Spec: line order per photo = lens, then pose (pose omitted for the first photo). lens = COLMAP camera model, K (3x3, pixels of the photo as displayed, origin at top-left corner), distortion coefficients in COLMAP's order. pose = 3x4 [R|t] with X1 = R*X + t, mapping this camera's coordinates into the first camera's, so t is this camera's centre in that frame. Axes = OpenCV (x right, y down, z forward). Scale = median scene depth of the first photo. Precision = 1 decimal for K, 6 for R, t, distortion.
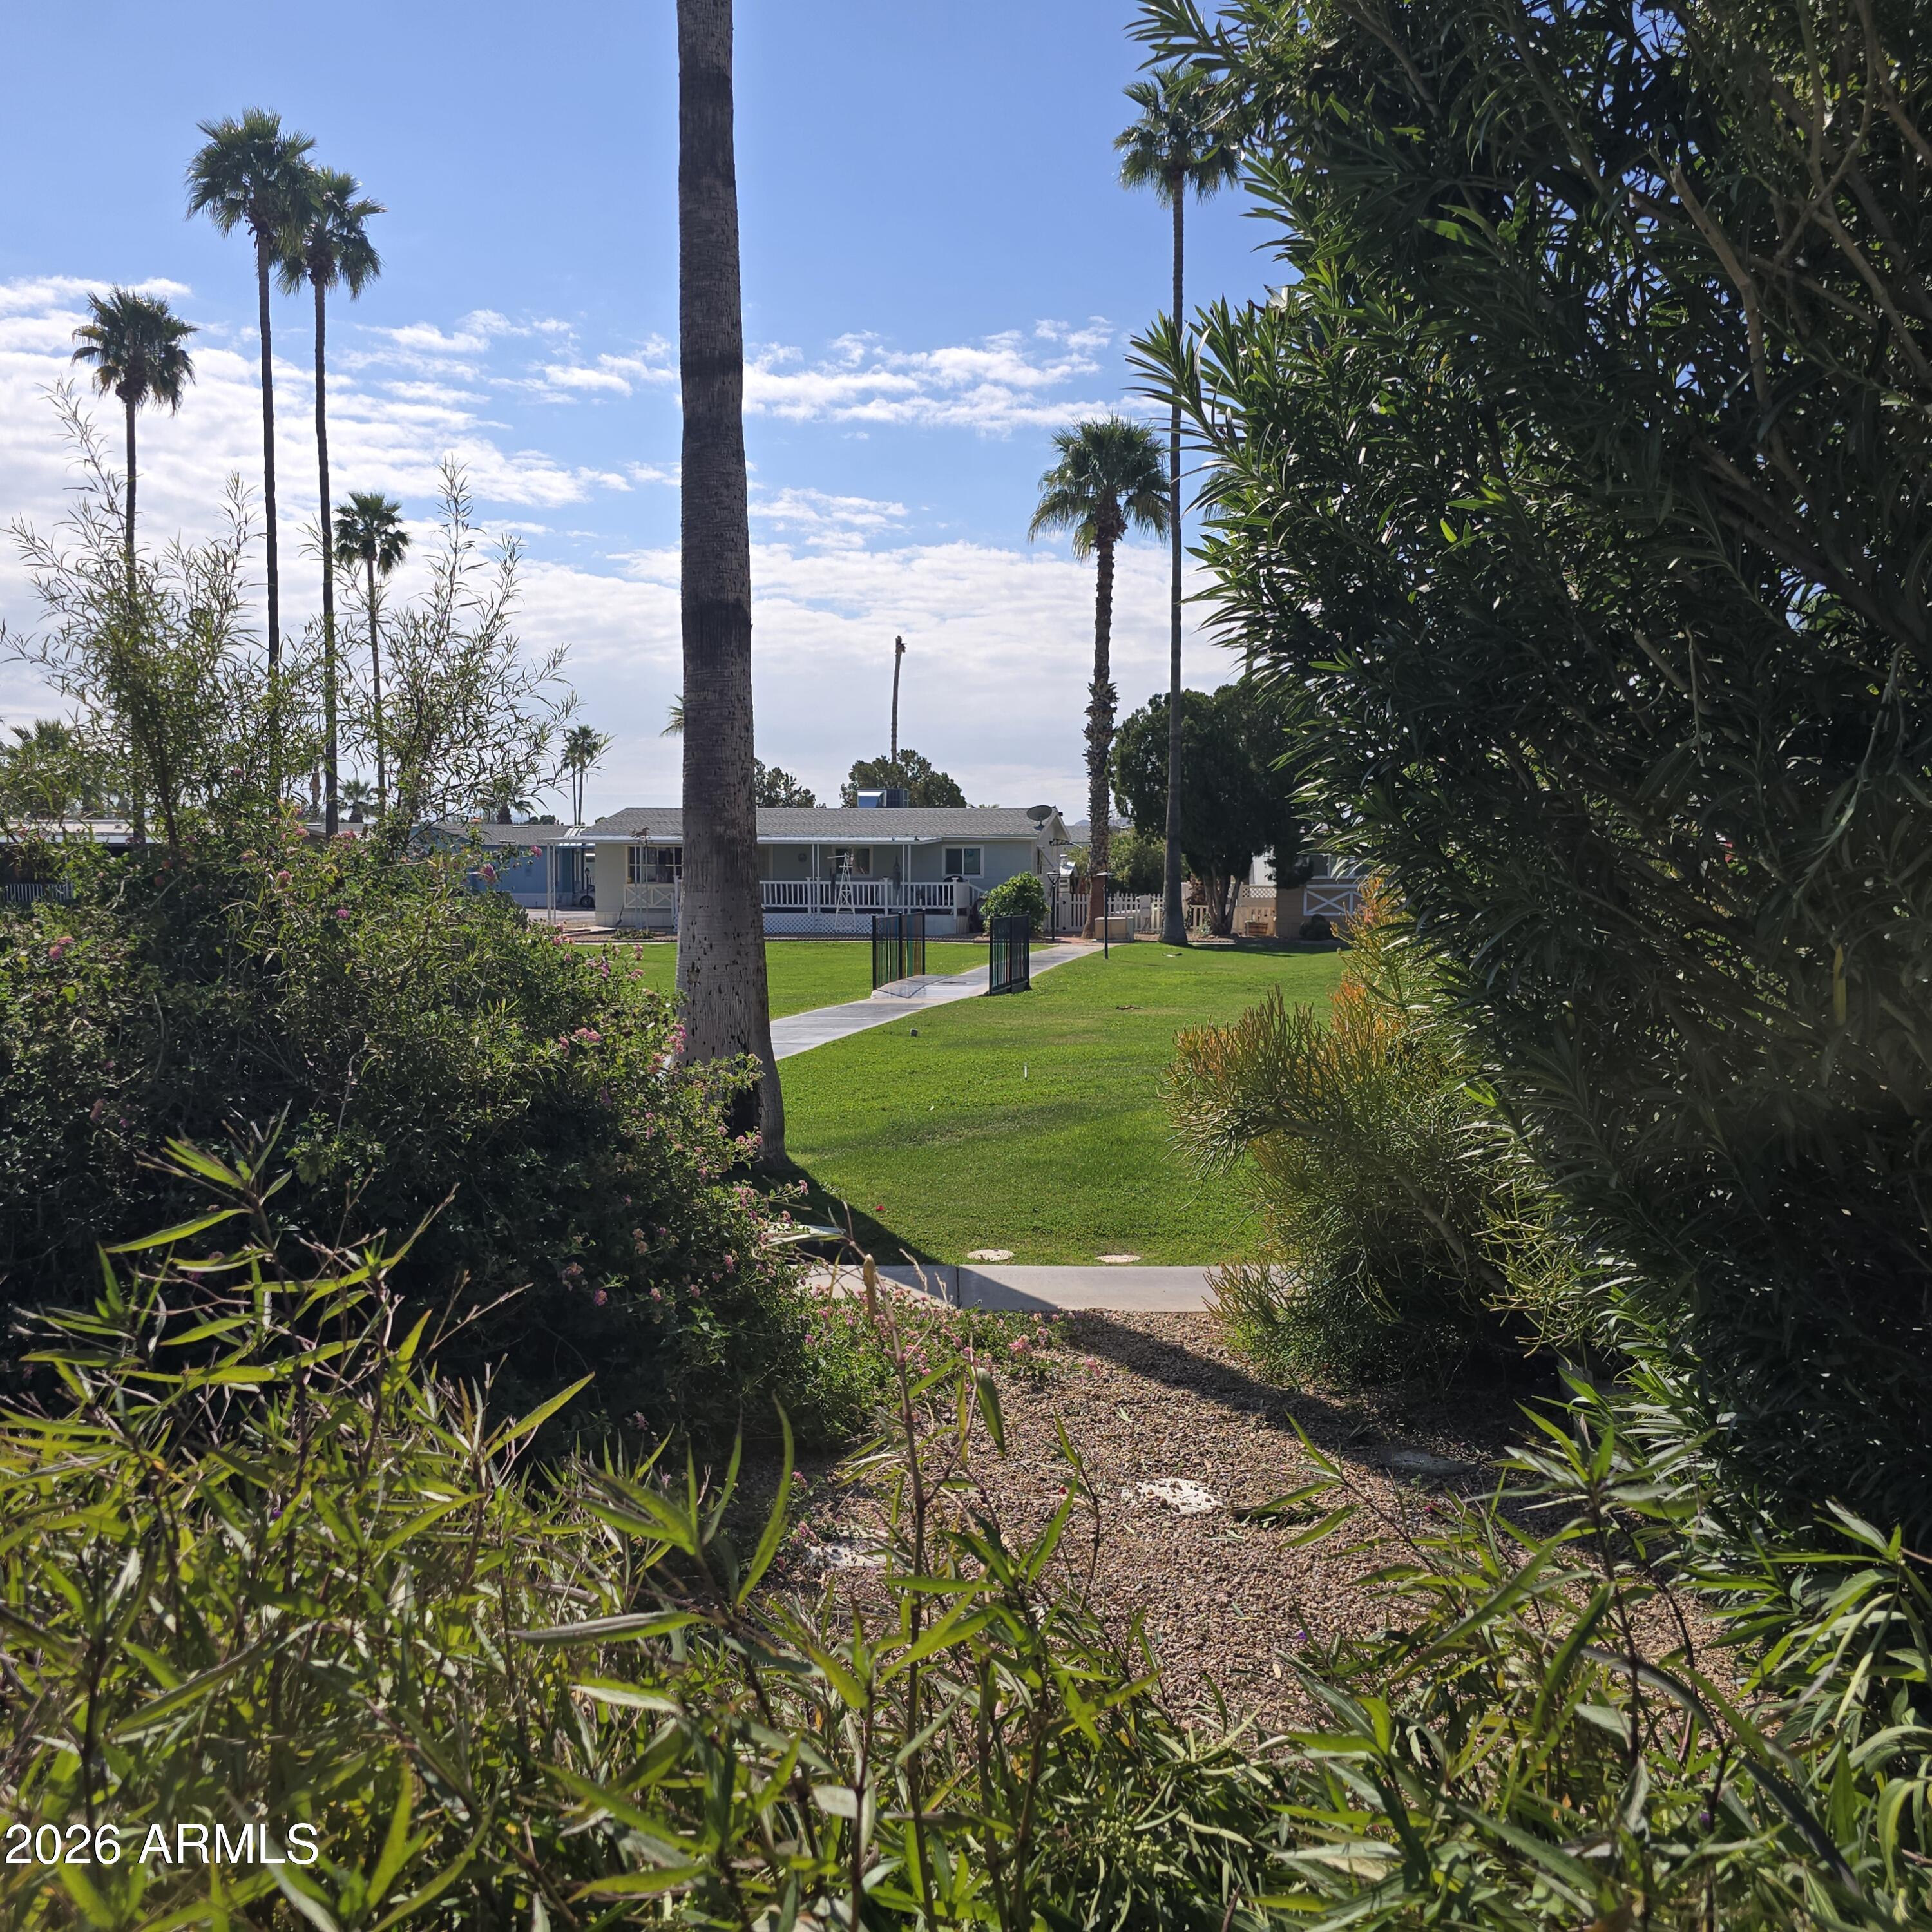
lens RADIAL K [[1724.7, 0, 950.9], [0, 1724.7, 987.0], [0, 0, 1]] dist [0.081690, -0.094631]
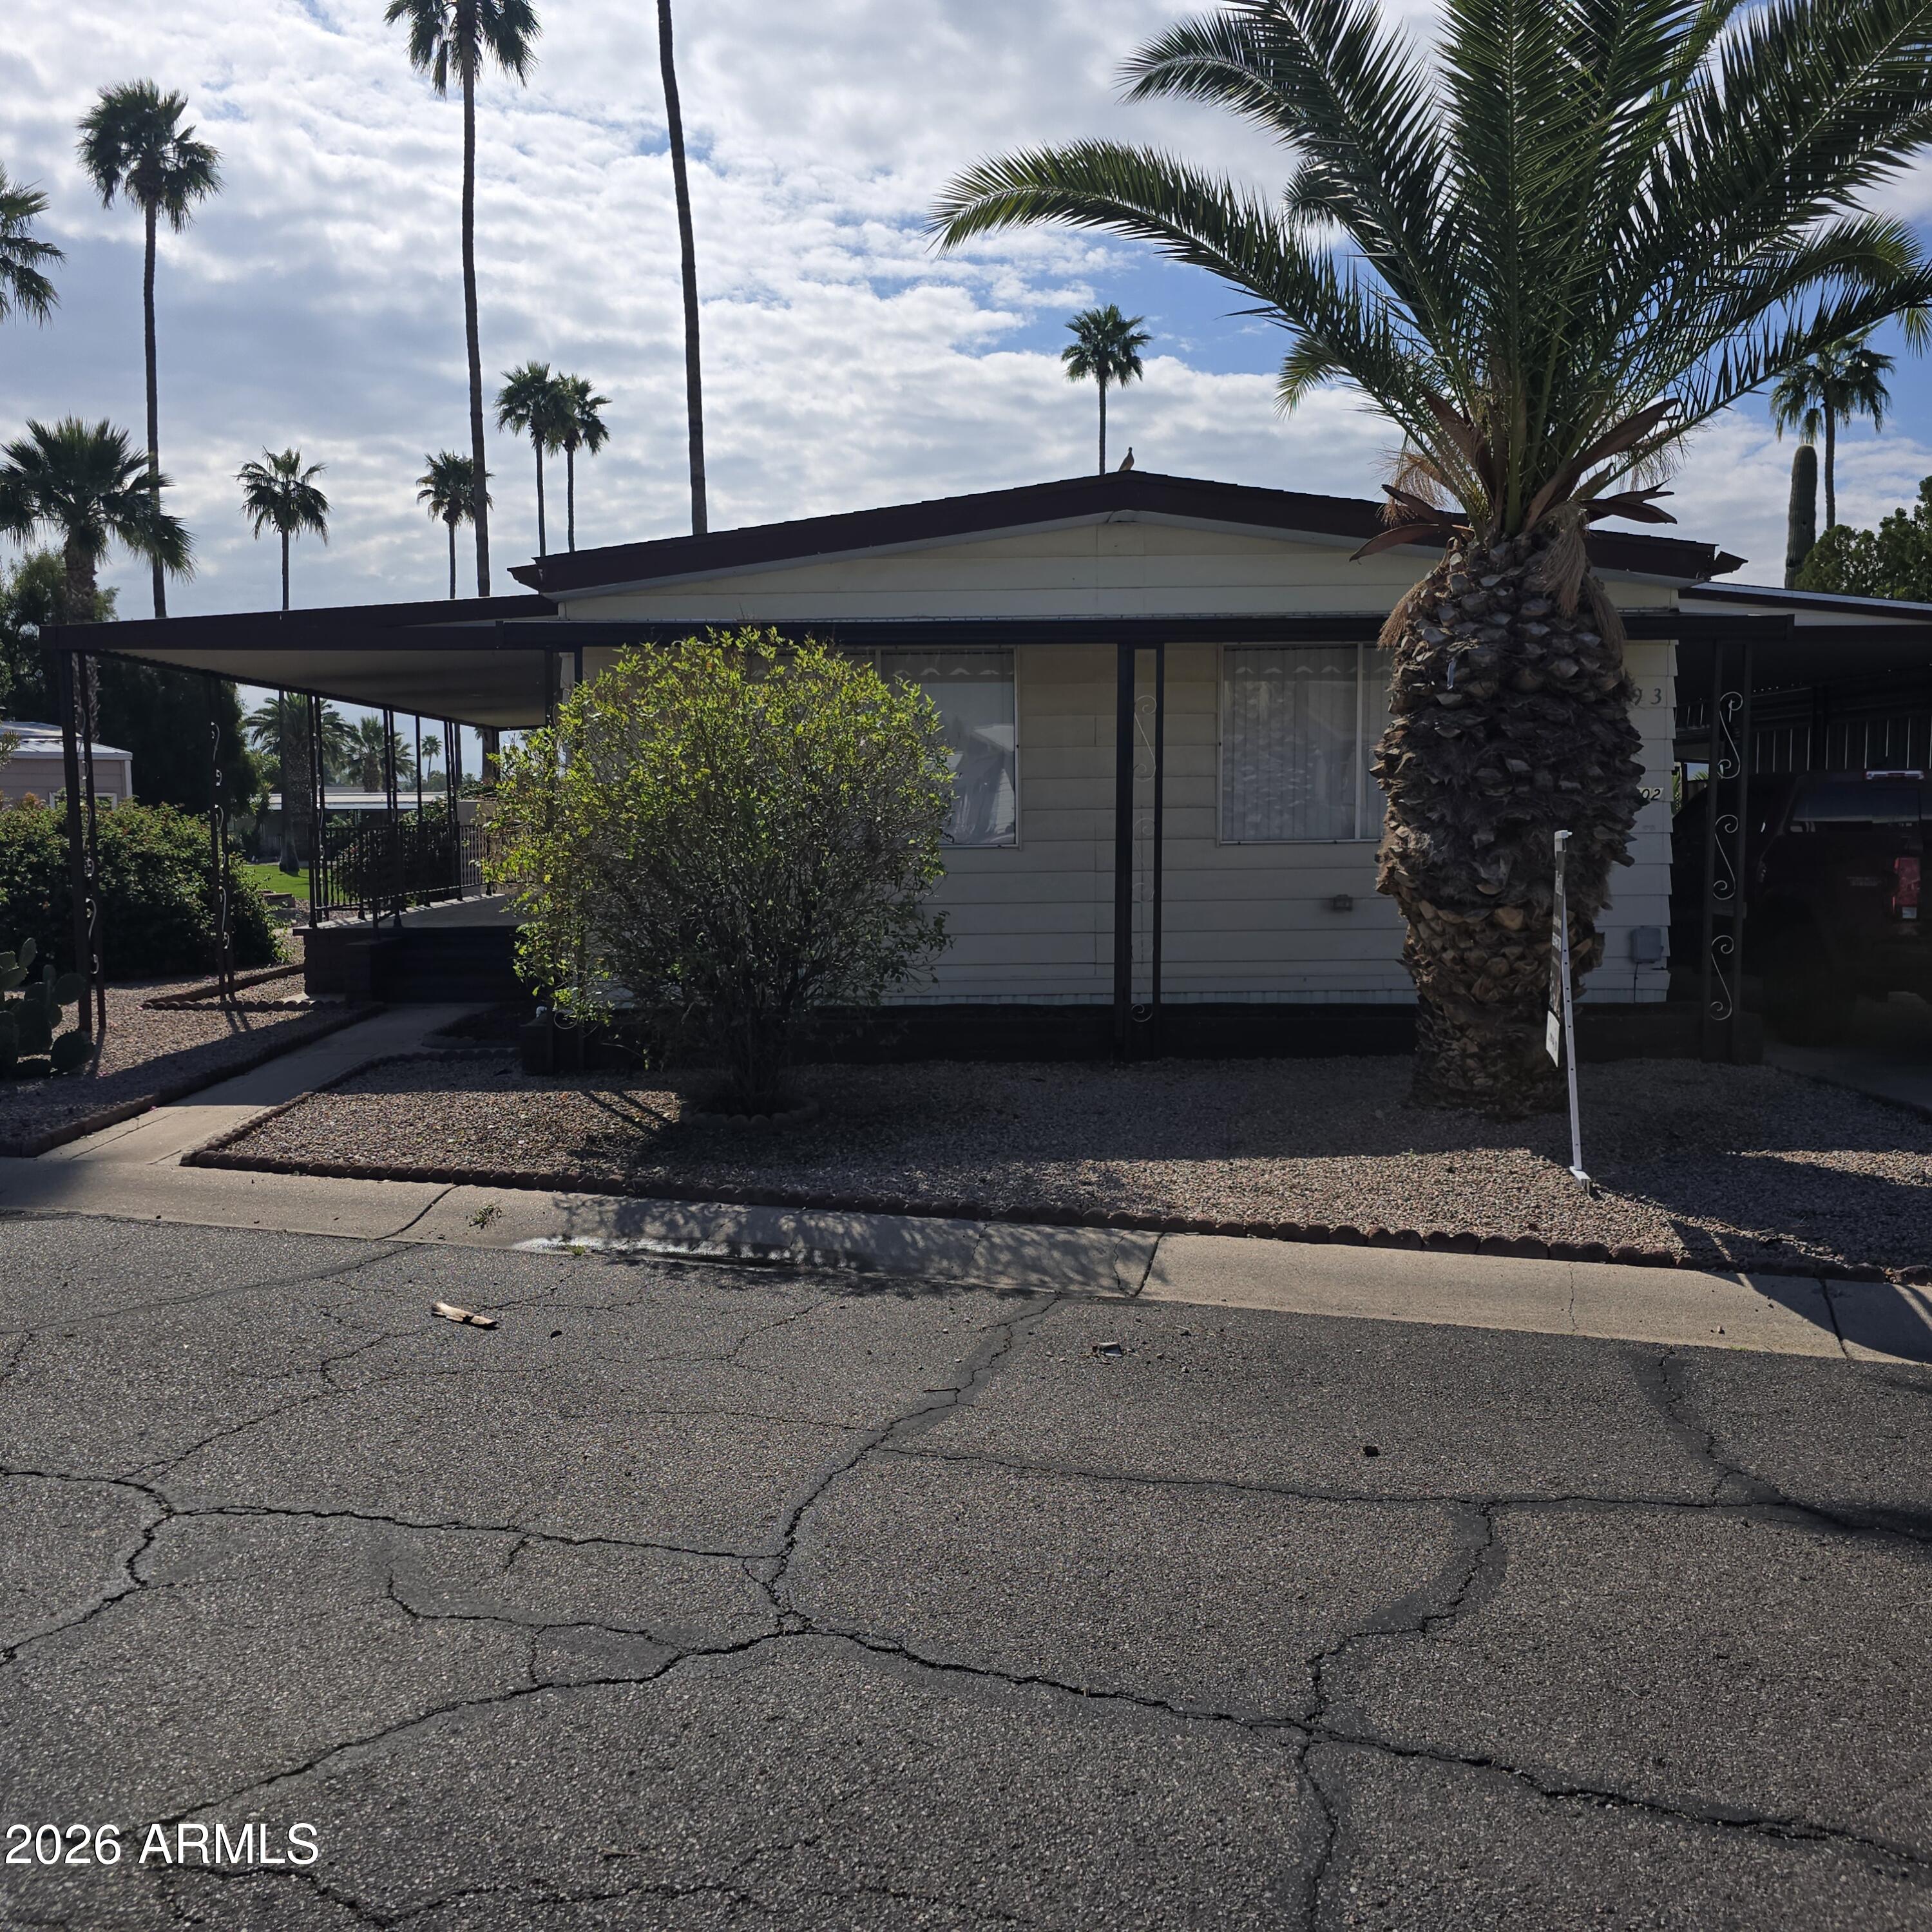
lens RADIAL K [[1724.7, 0, 966.6], [0, 1724.7, 956.4], [0, 0, 1]] dist [0.081690, -0.094631]
pose [[0.993707, -0.003675, -0.111952, 0.160980], [0.004727, 0.999947, 0.009136, 0.037254], [0.111912, -0.009607, 0.993672, -0.501376]]
